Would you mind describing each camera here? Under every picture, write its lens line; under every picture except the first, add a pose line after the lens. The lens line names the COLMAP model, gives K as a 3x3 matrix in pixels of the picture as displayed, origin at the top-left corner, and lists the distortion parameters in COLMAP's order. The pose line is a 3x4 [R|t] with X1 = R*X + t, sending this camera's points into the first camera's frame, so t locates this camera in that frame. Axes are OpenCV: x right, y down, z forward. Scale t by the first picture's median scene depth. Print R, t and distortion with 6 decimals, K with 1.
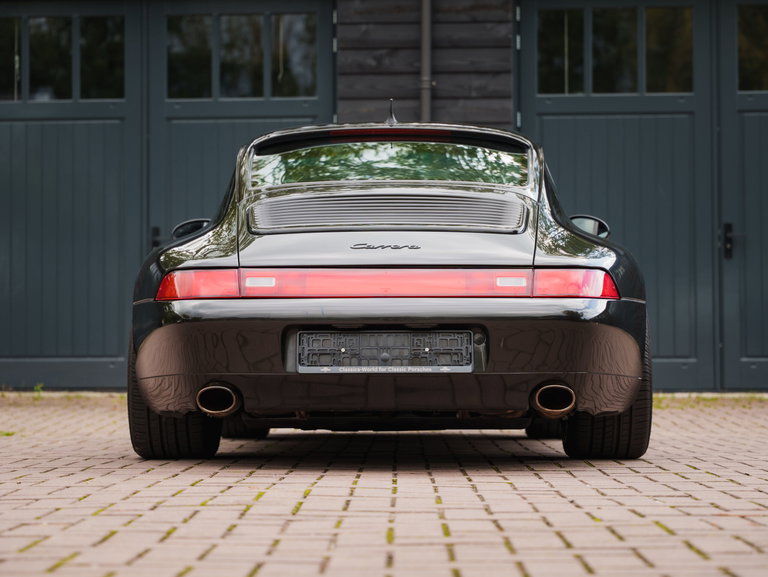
lens RADIAL K [[1915.2, 0, 384.0], [0, 1915.2, 288.5], [0, 0, 1]] dist [0.049181, 0.116273]
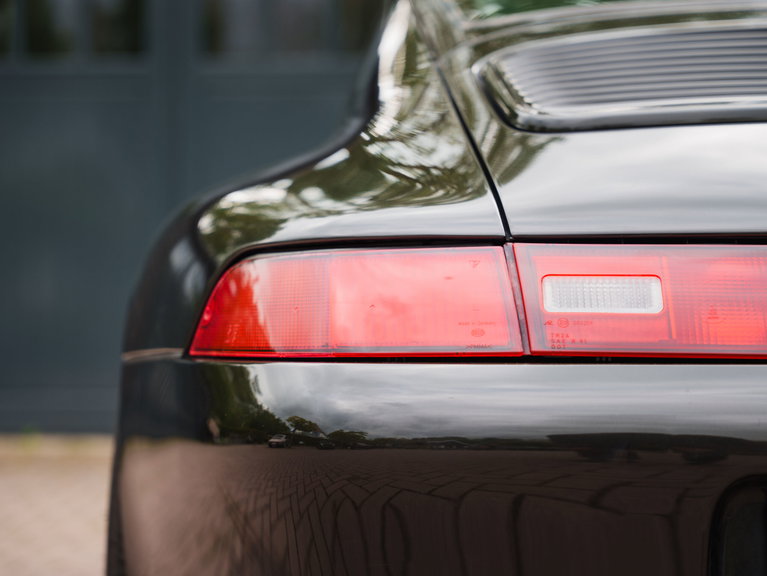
lens RADIAL K [[1754.0, 0, 383.5], [0, 1754.0, 288.0], [0, 0, 1]] dist [0.015724, 0.337949]
pose [[0.999951, 0.009808, 0.001122, -0.091674], [-0.009795, 0.999891, -0.011063, -0.001580], [-0.001230, 0.011052, 0.999938, 0.747877]]
